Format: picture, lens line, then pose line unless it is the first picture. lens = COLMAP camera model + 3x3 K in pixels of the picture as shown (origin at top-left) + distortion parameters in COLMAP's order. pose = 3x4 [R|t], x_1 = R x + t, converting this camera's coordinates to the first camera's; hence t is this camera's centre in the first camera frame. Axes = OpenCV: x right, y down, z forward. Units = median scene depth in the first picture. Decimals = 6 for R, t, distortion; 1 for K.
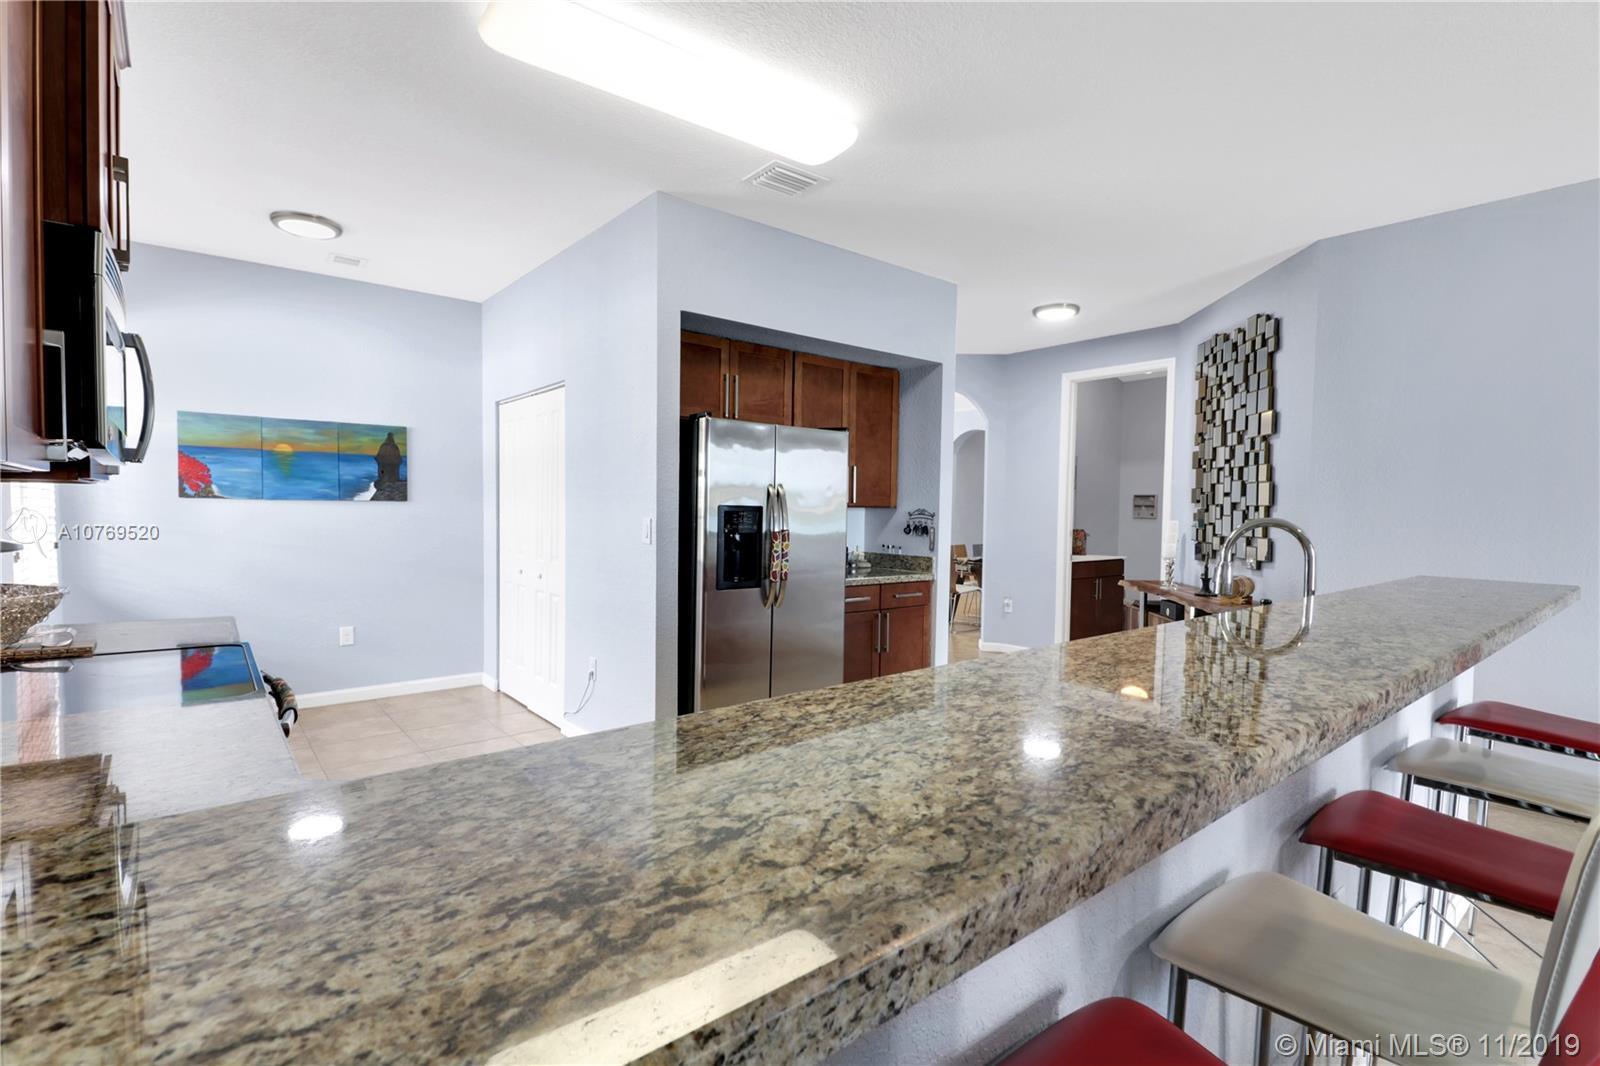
lens RADIAL K [[757.7, 0, 800.7], [0, 757.7, 533.7], [0, 0, 1]] dist [0.013660, -0.000049]
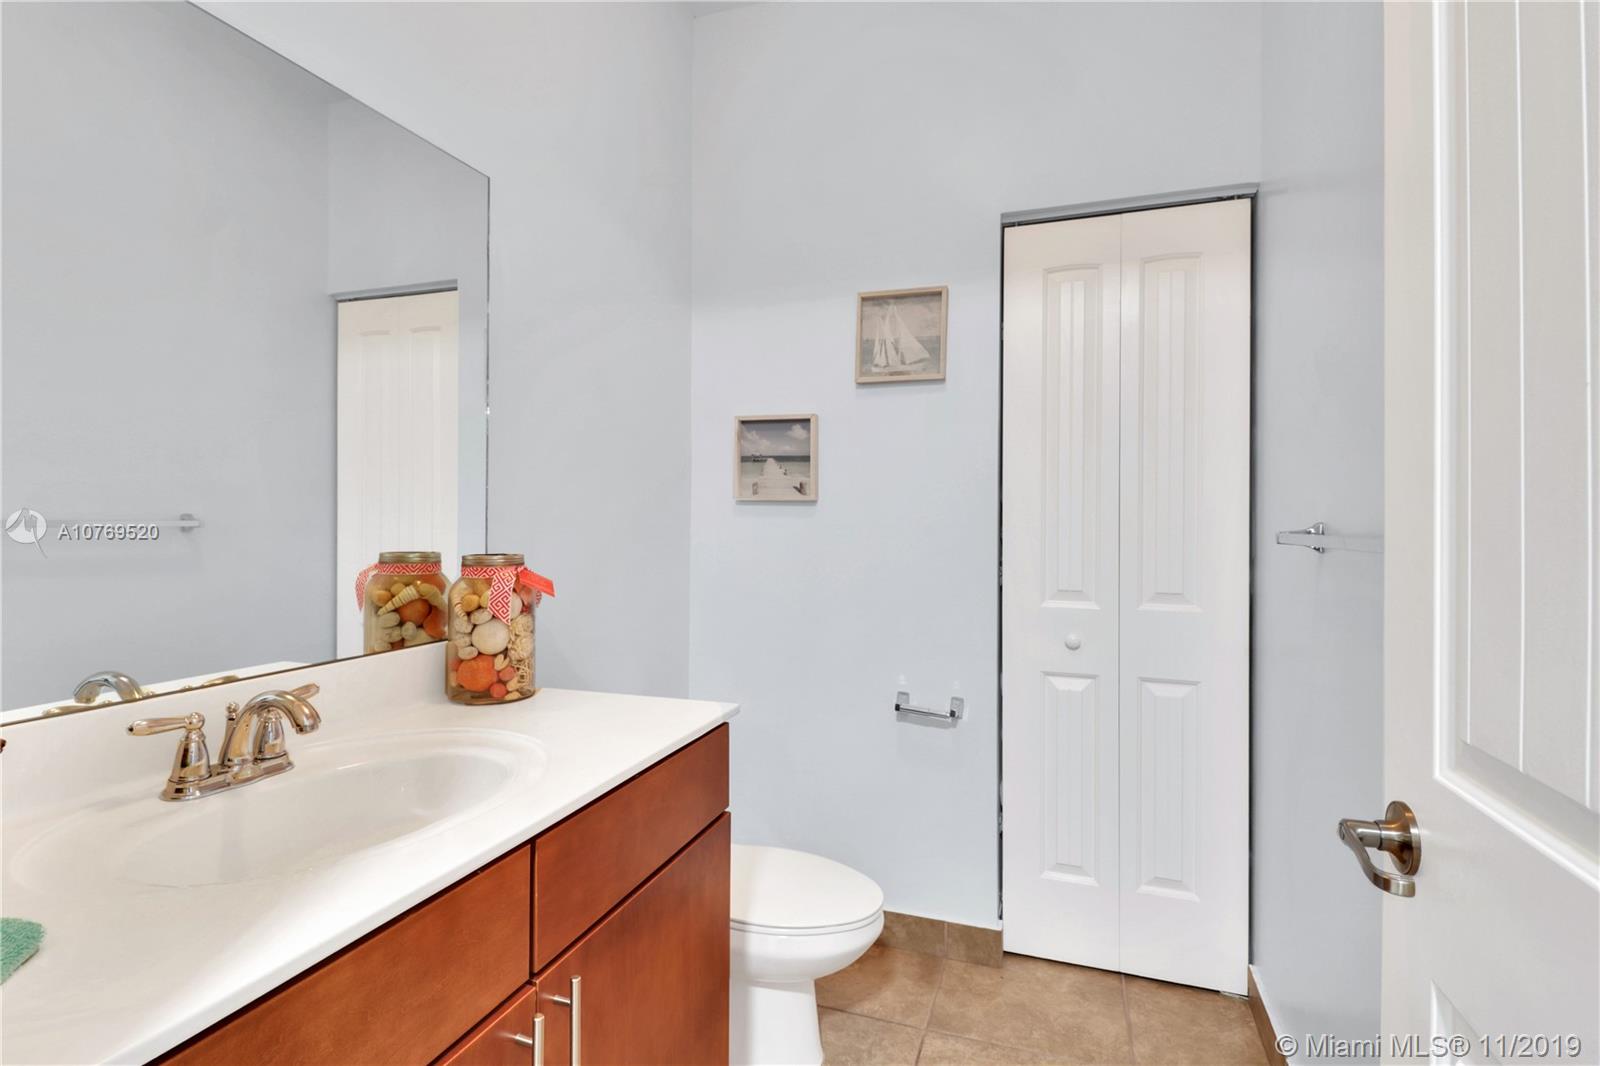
lens RADIAL K [[746.7, 0, 793.0], [0, 746.7, 516.7], [0, 0, 1]] dist [0.004288, 0.000066]
pose [[0.857000, -0.012510, 0.515165, 0.492818], [0.030851, 0.999158, -0.027058, -0.012276], [-0.514393, 0.039082, 0.856664, 1.184655]]
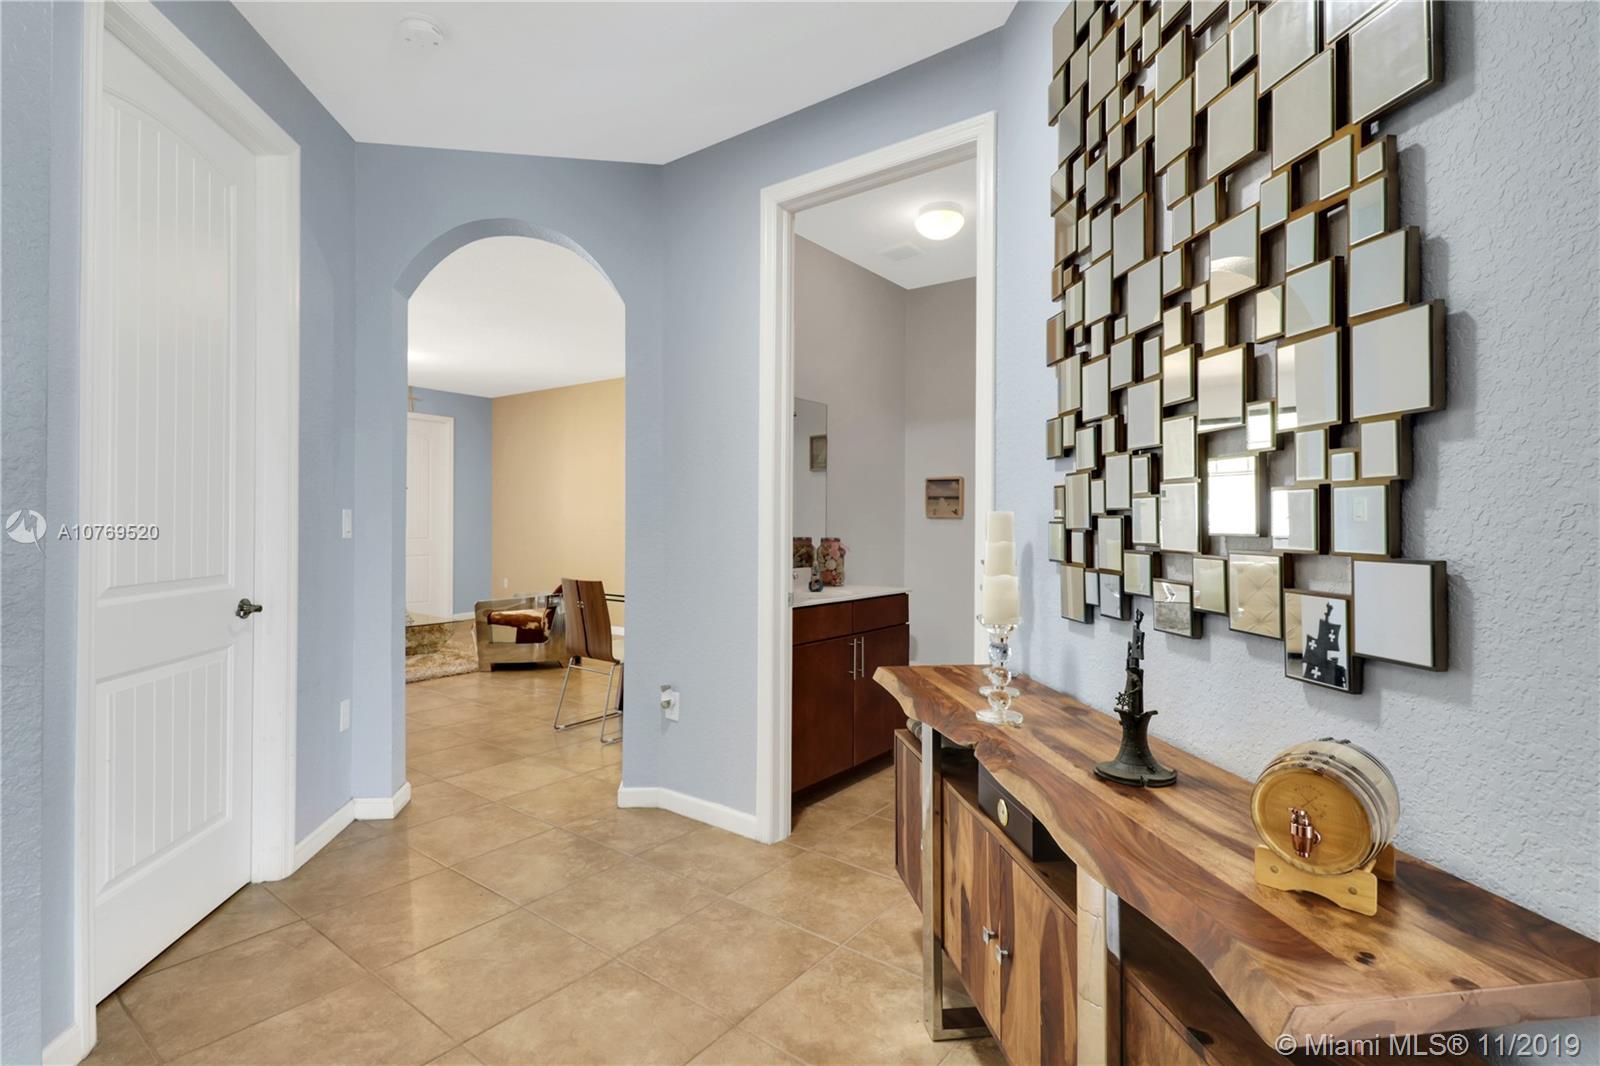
lens RADIAL K [[746.7, 0, 793.0], [0, 746.7, 516.7], [0, 0, 1]] dist [0.004288, 0.000066]
pose [[0.977943, -0.007166, 0.208747, 0.340604], [0.016135, 0.999017, -0.041296, -0.000161], [-0.208246, 0.043753, 0.977097, 0.721801]]
